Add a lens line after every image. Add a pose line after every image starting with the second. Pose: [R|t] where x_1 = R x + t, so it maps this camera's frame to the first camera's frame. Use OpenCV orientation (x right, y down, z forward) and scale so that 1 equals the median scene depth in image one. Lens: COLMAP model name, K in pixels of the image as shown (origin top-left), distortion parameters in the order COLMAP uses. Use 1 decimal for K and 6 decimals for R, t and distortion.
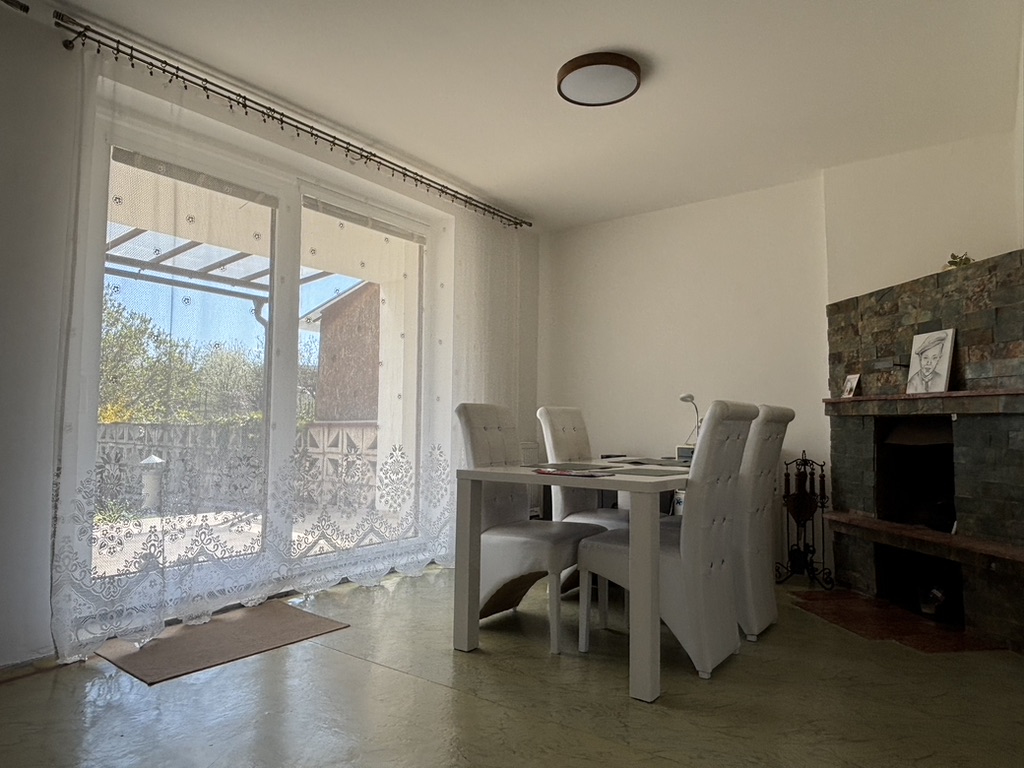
lens RADIAL K [[659.3, 0, 510.8], [0, 659.3, 384.4], [0, 0, 1]] dist [-0.003916, -0.001149]
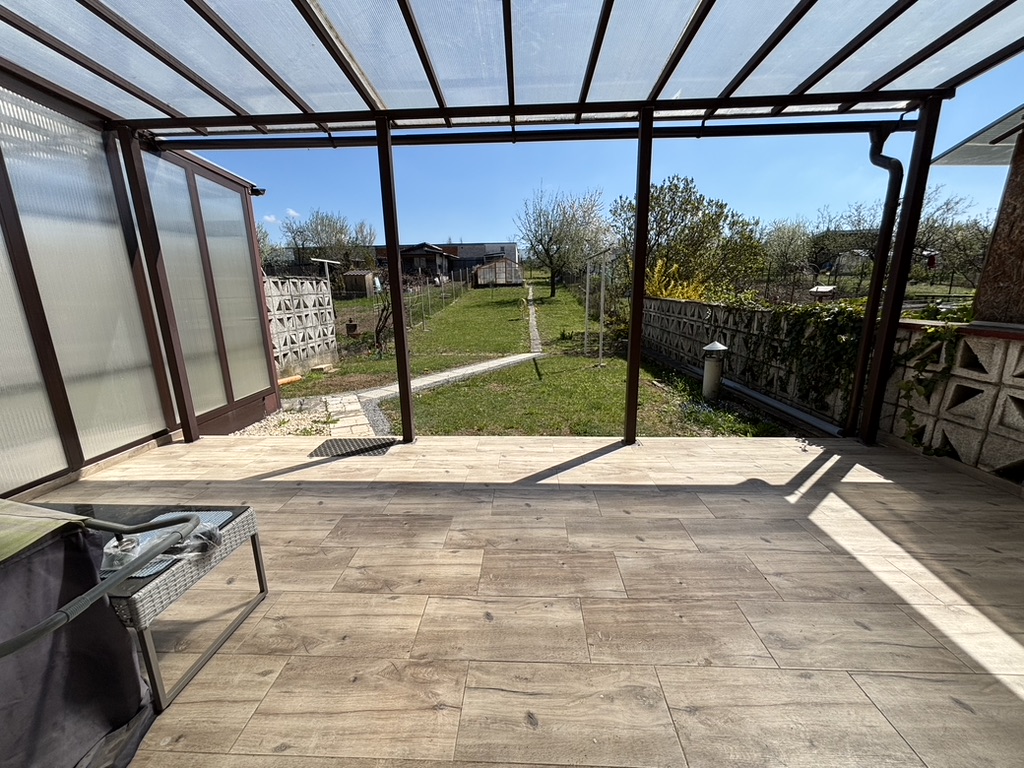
lens RADIAL K [[412.9, 0, 509.9], [0, 412.9, 382.4], [0, 0, 1]] dist [-0.006276, 0.000872]
pose [[0.563059, 0.170513, -0.808635, -0.192635], [0.076648, 0.963490, 0.256537, -0.017716], [0.822855, -0.206426, 0.529432, 0.378038]]
